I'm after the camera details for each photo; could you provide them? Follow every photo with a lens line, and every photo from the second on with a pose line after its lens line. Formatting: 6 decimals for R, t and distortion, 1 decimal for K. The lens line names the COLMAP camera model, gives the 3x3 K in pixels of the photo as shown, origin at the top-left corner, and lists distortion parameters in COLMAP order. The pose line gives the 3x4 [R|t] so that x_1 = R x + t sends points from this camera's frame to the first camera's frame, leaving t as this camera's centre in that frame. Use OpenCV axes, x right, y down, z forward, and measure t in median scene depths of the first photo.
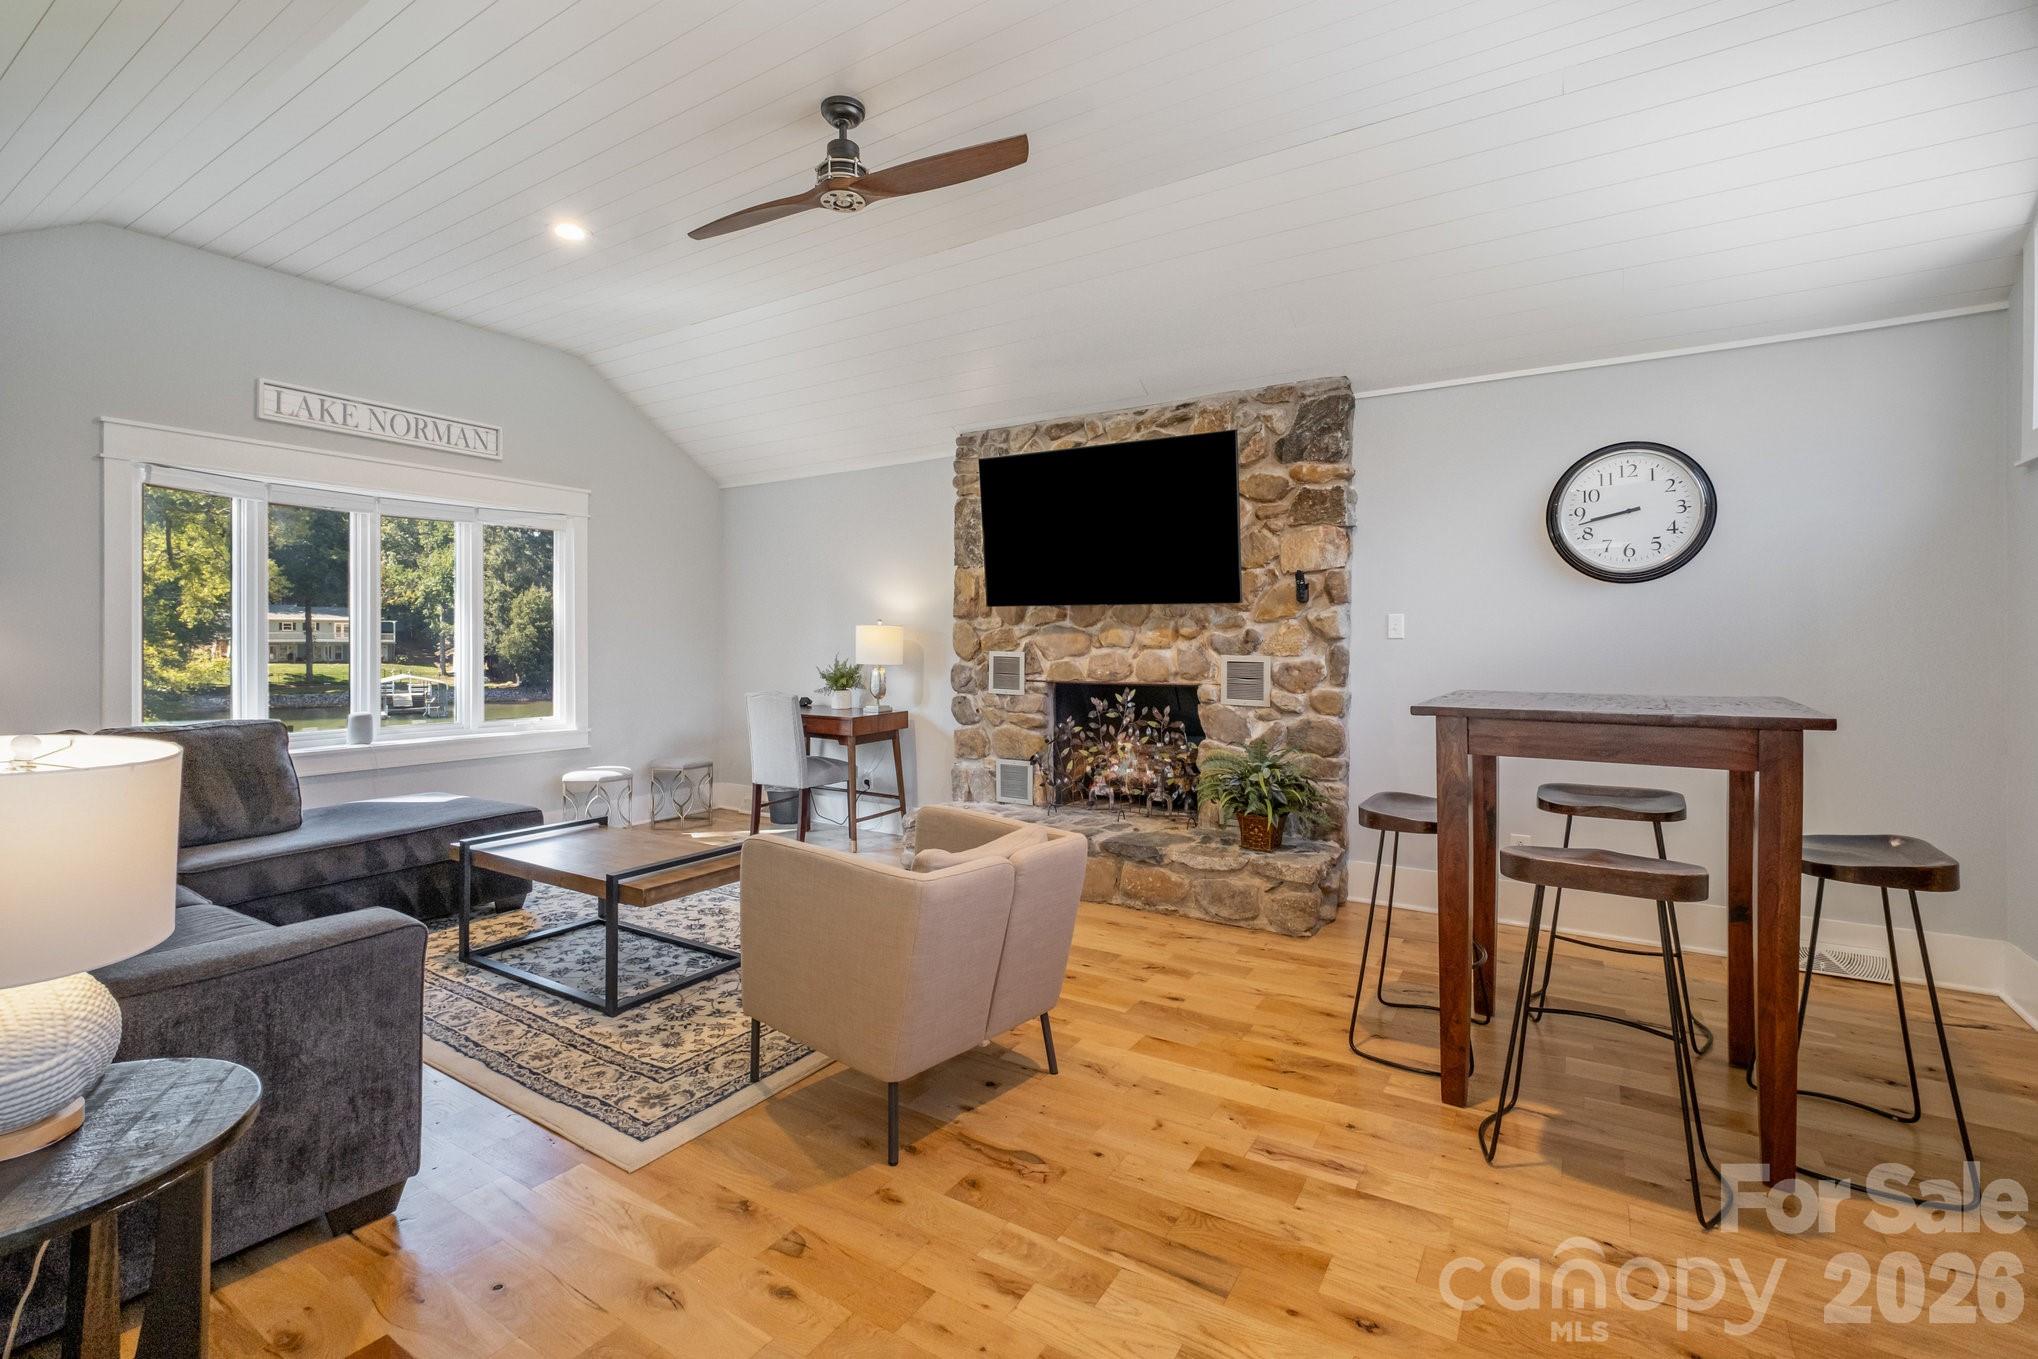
lens RADIAL K [[921.8, 0, 1015.0], [0, 921.8, 660.3], [0, 0, 1]] dist [-0.001539, 0.001040]
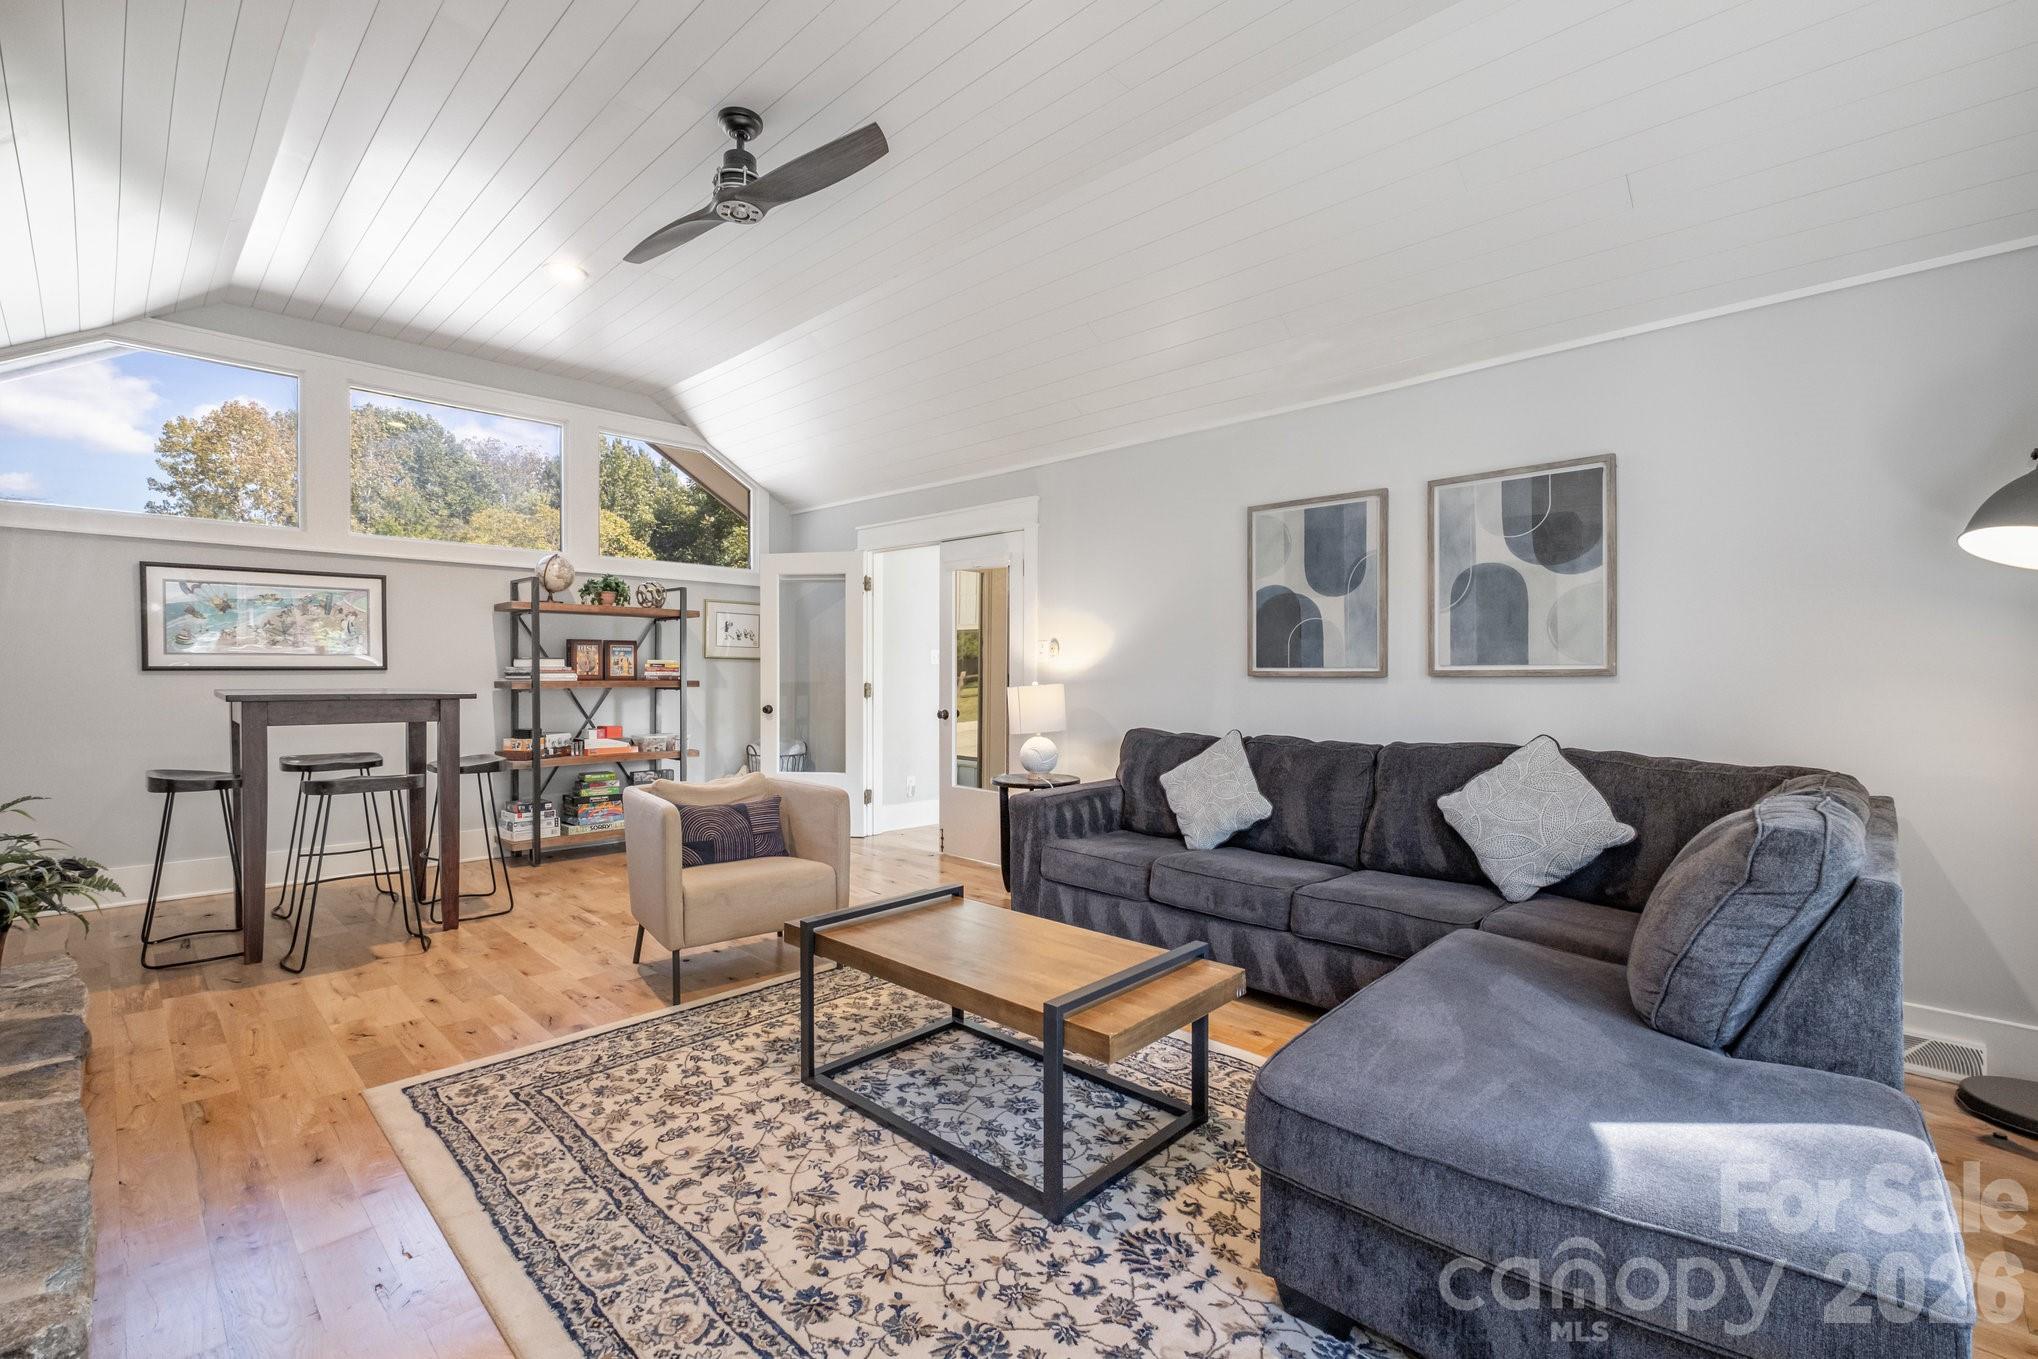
lens RADIAL K [[921.8, 0, 1016.7], [0, 921.8, 673.1], [0, 0, 1]] dist [-0.001539, 0.001040]
pose [[-0.980494, 0.000384, 0.196549, -0.694382], [0.002758, 0.999927, 0.011804, -0.012778], [-0.196530, 0.012116, -0.980423, 1.956773]]
